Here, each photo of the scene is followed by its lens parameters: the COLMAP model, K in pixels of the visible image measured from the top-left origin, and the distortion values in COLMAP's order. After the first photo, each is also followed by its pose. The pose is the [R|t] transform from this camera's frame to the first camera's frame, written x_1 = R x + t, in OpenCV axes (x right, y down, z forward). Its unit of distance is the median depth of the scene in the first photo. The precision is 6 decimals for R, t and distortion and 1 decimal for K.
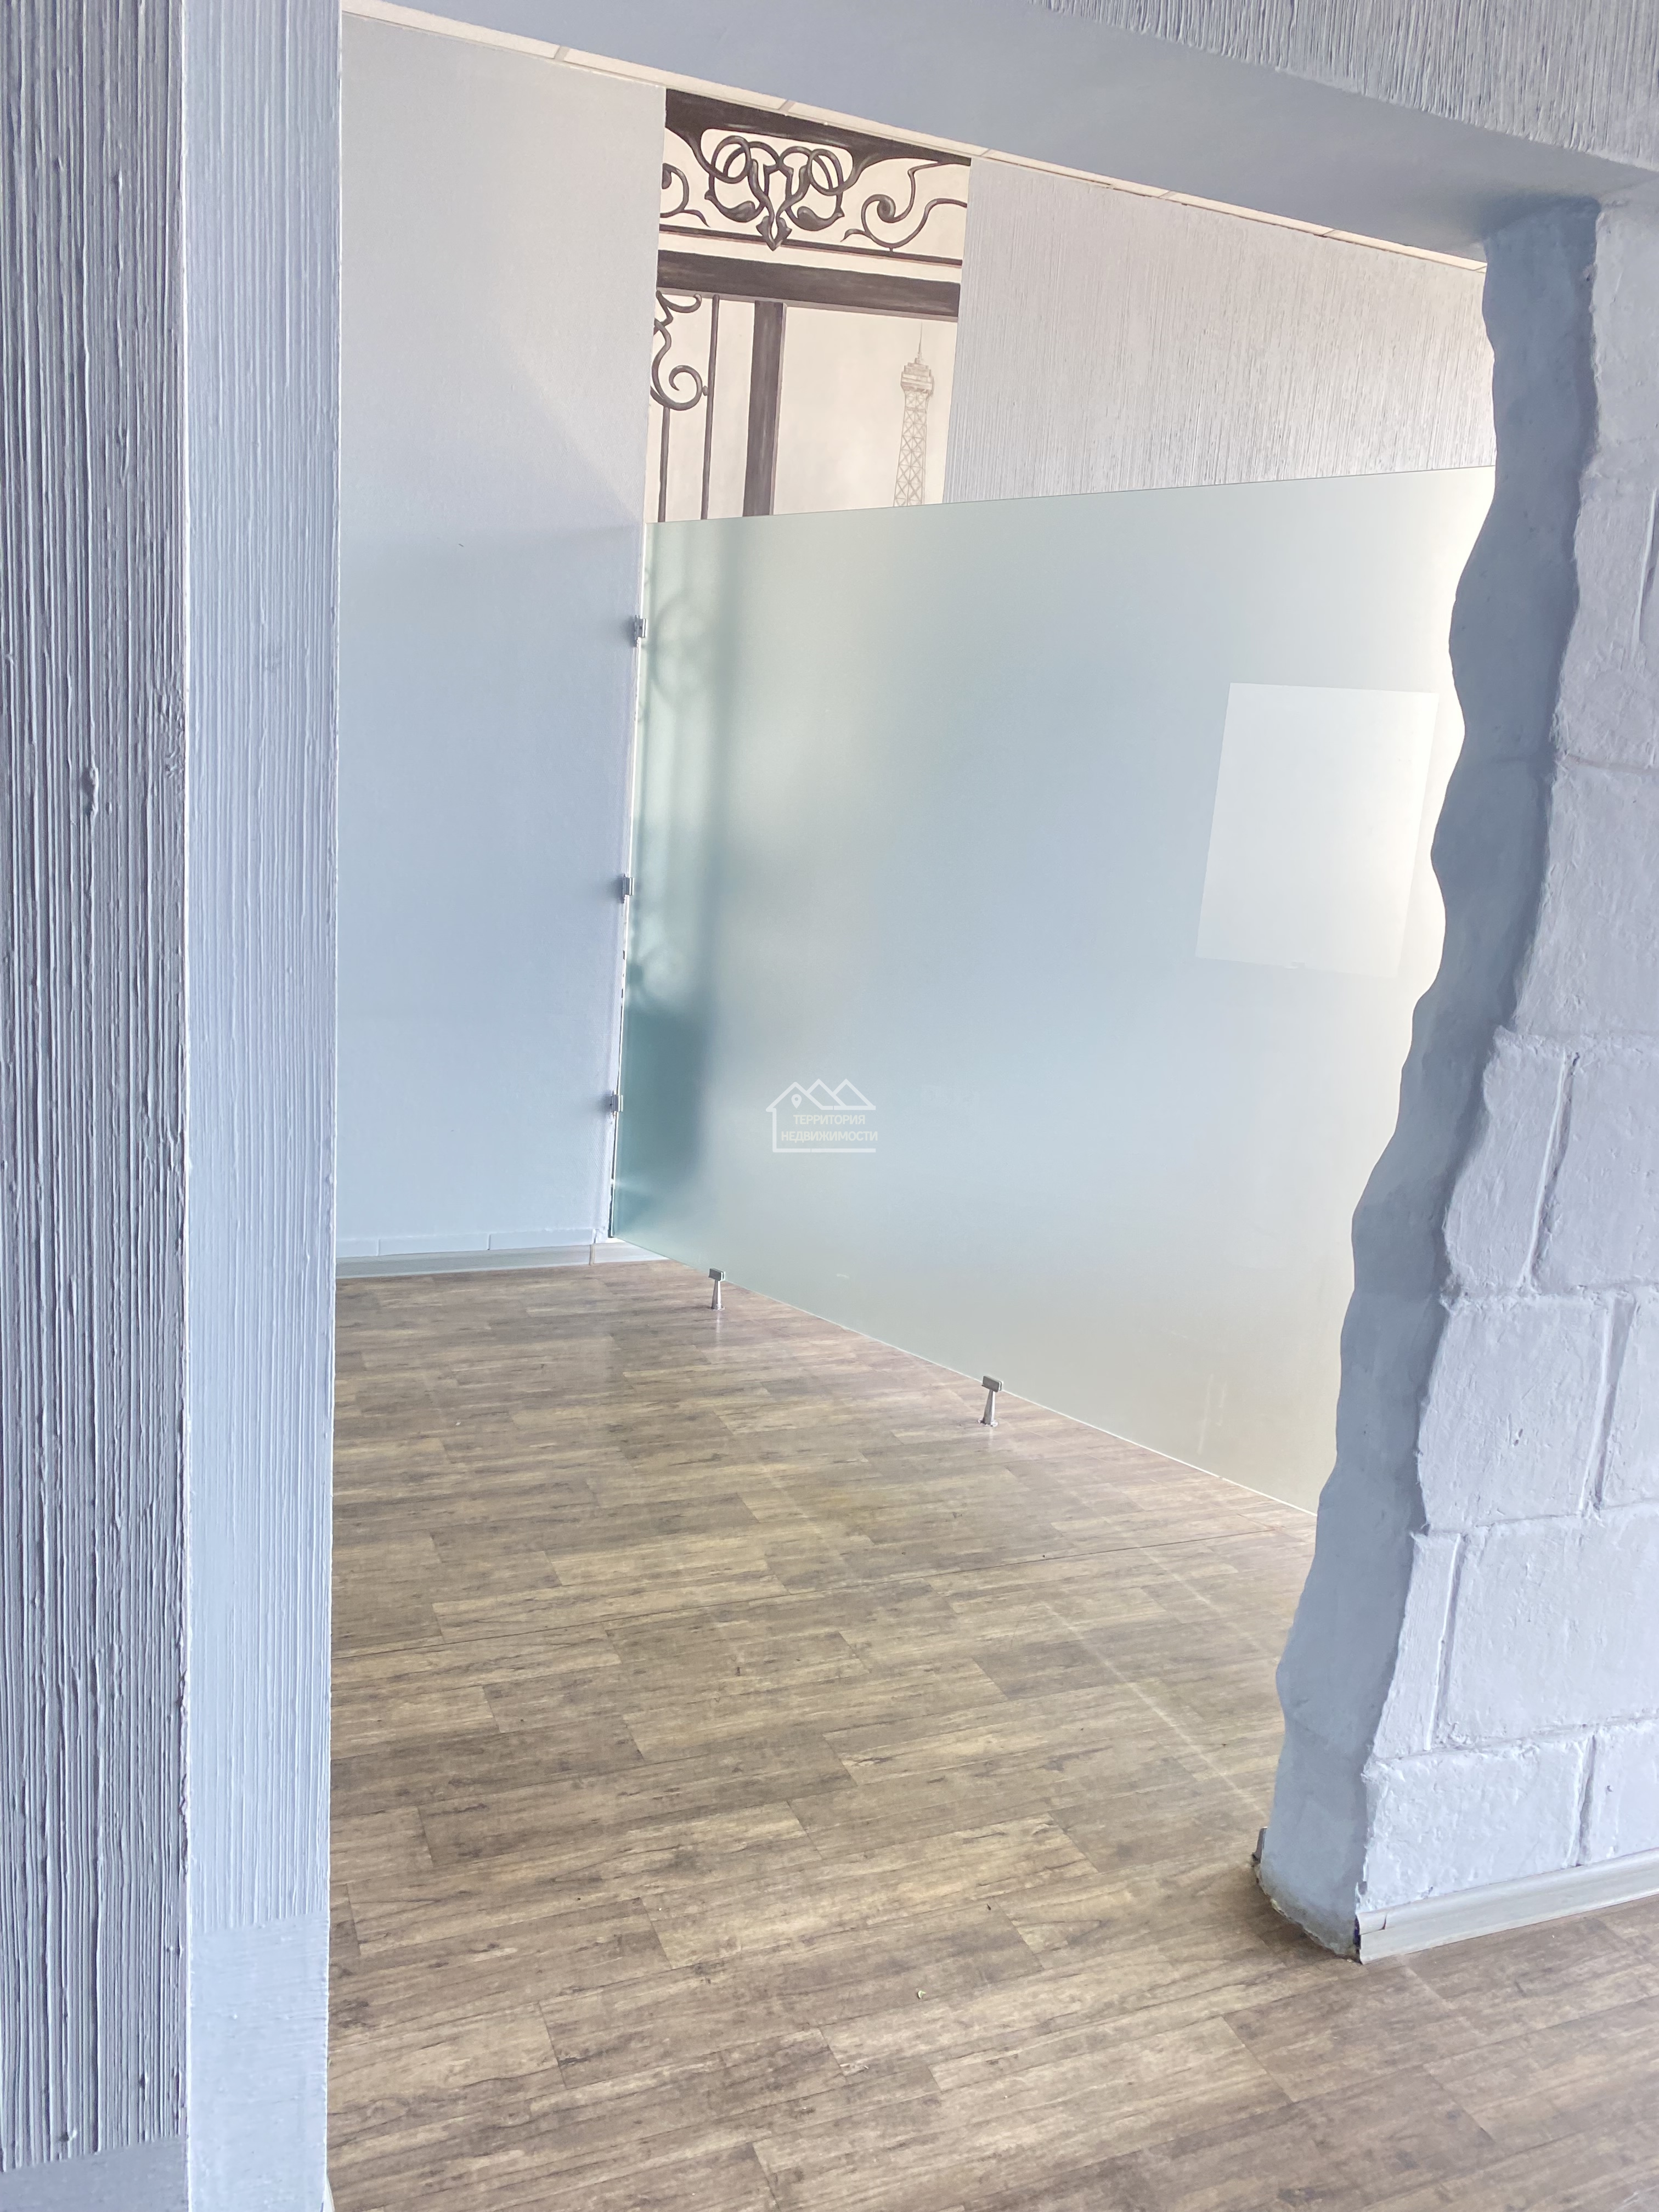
lens RADIAL K [[1696.8, 0, 794.0], [0, 1696.8, 1076.1], [0, 0, 1]] dist [0.067674, -0.043458]
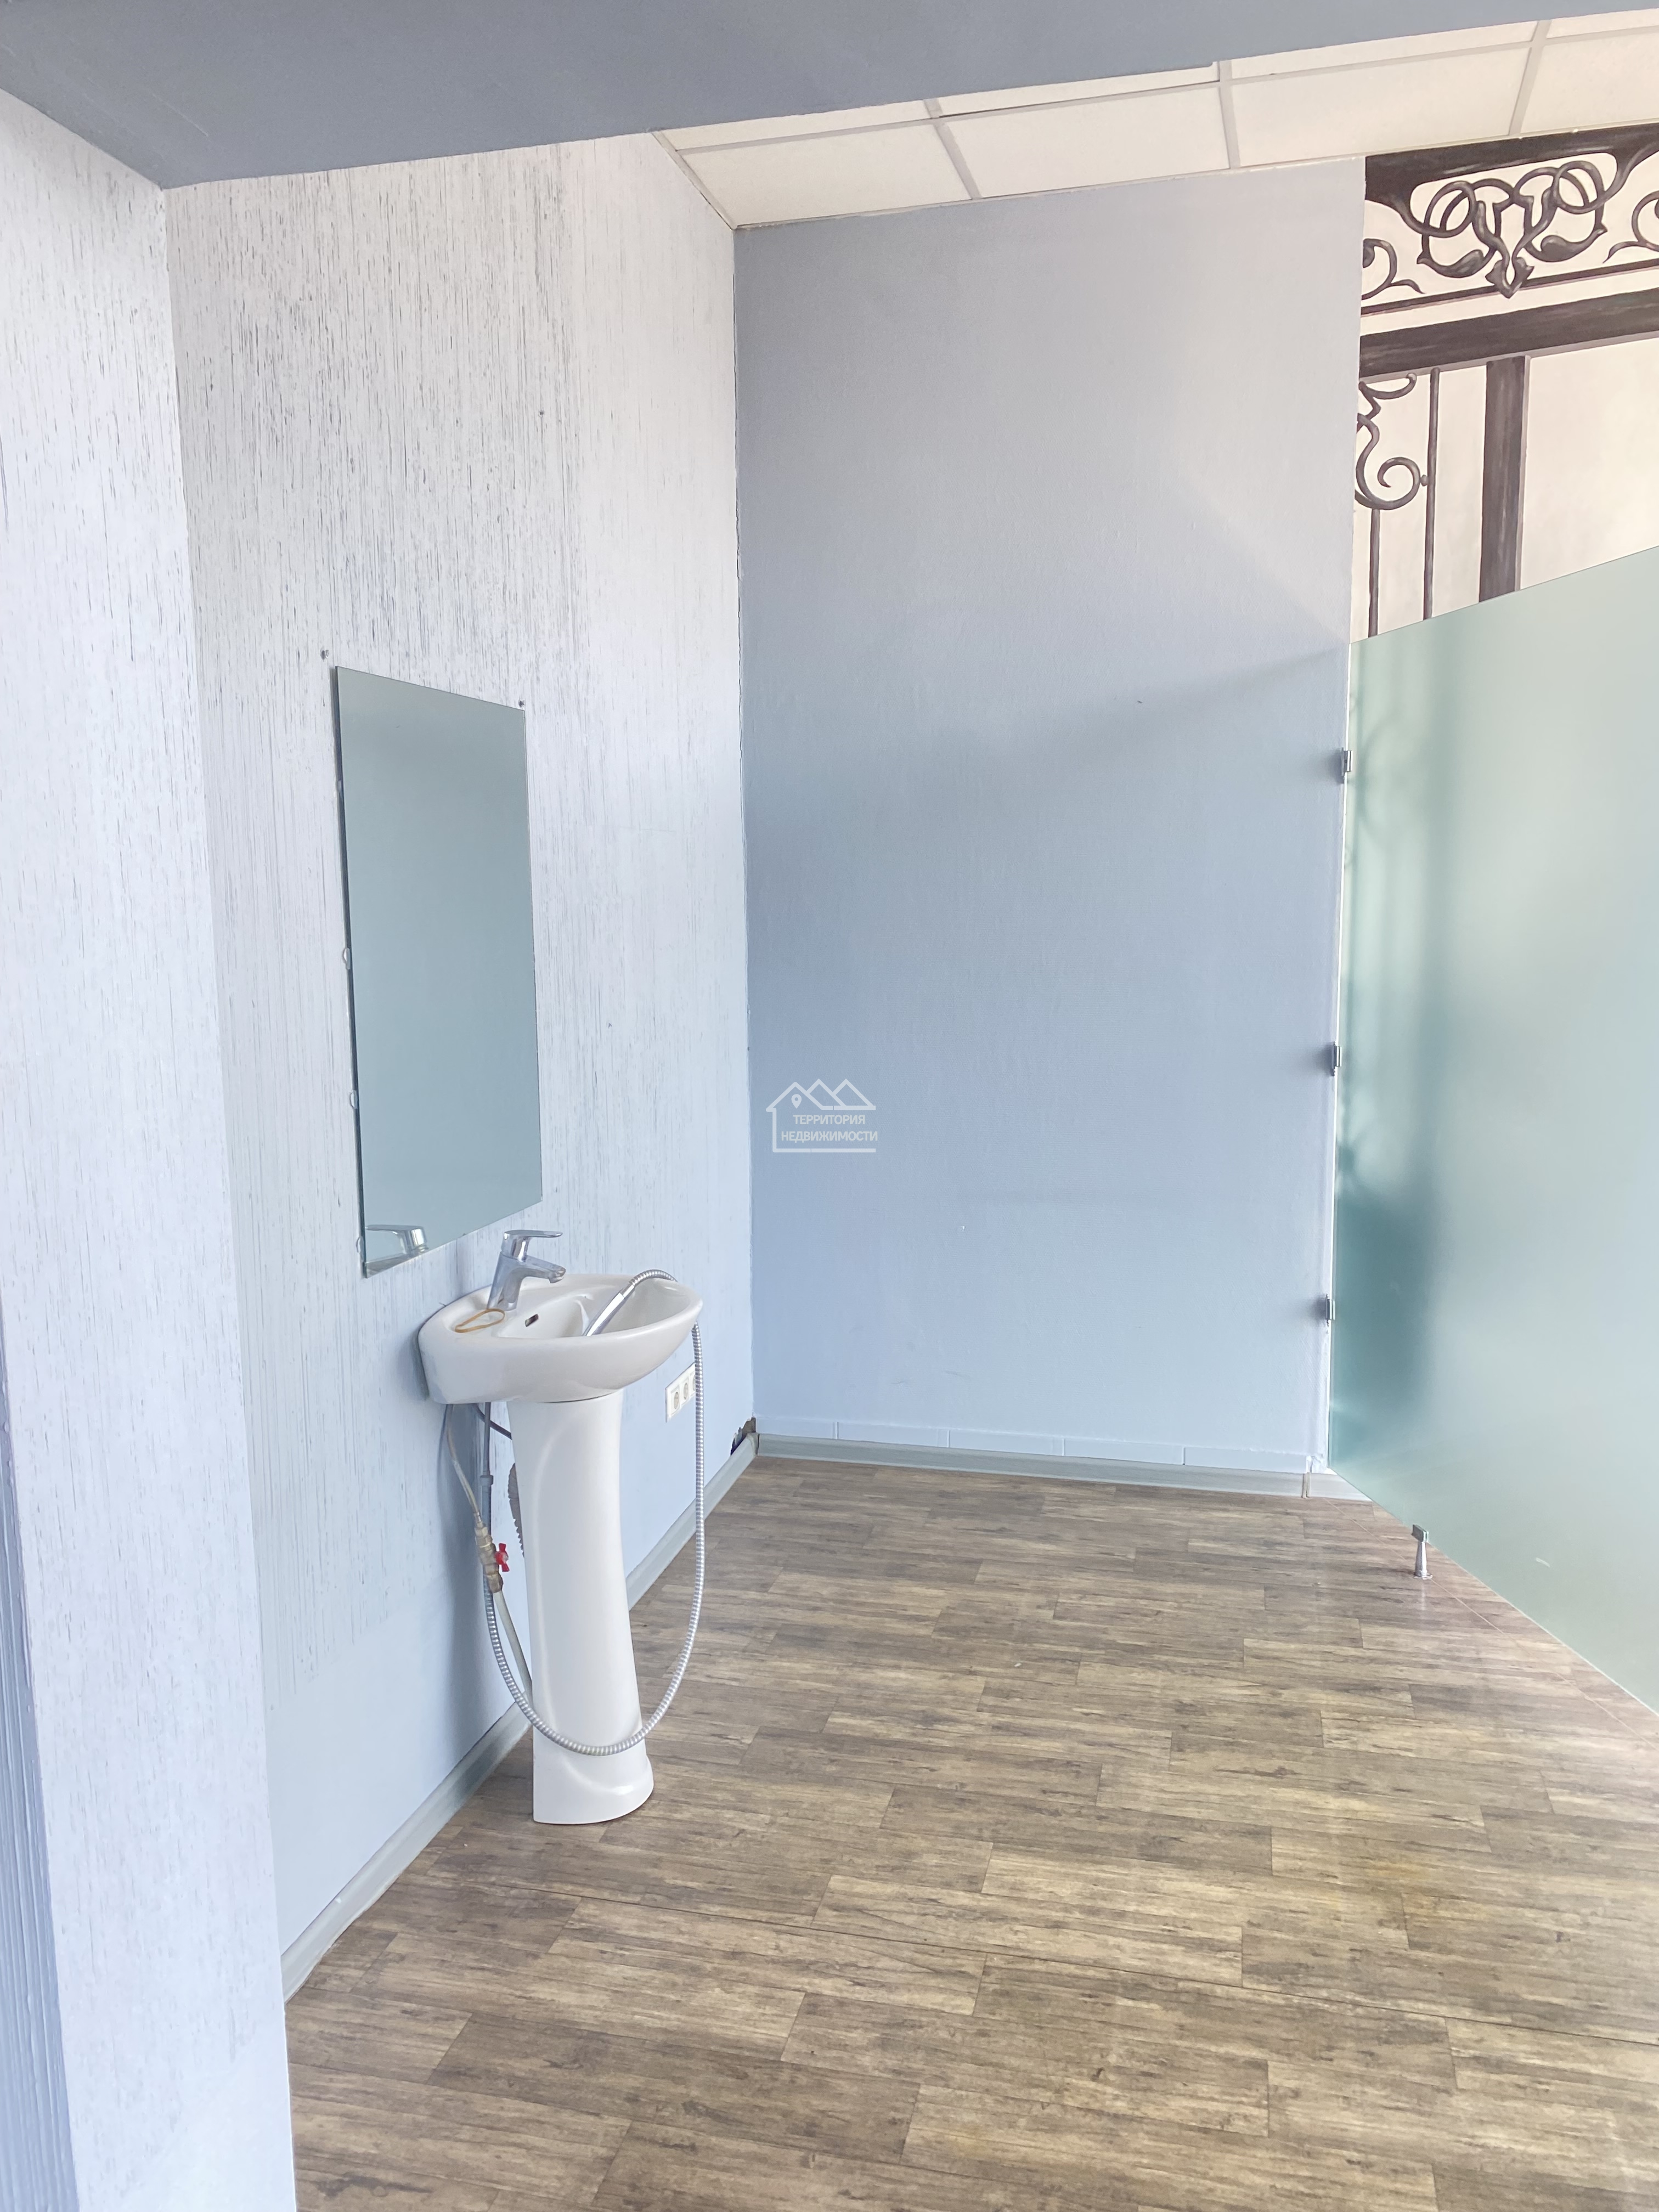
lens RADIAL K [[1696.8, 0, 836.8], [0, 1696.8, 1096.9], [0, 0, 1]] dist [0.067674, -0.043458]
pose [[0.812890, -0.006407, -0.582382, 0.223032], [-0.041263, 0.996793, -0.068561, -0.024553], [0.580954, 0.079763, 0.810019, 0.173570]]
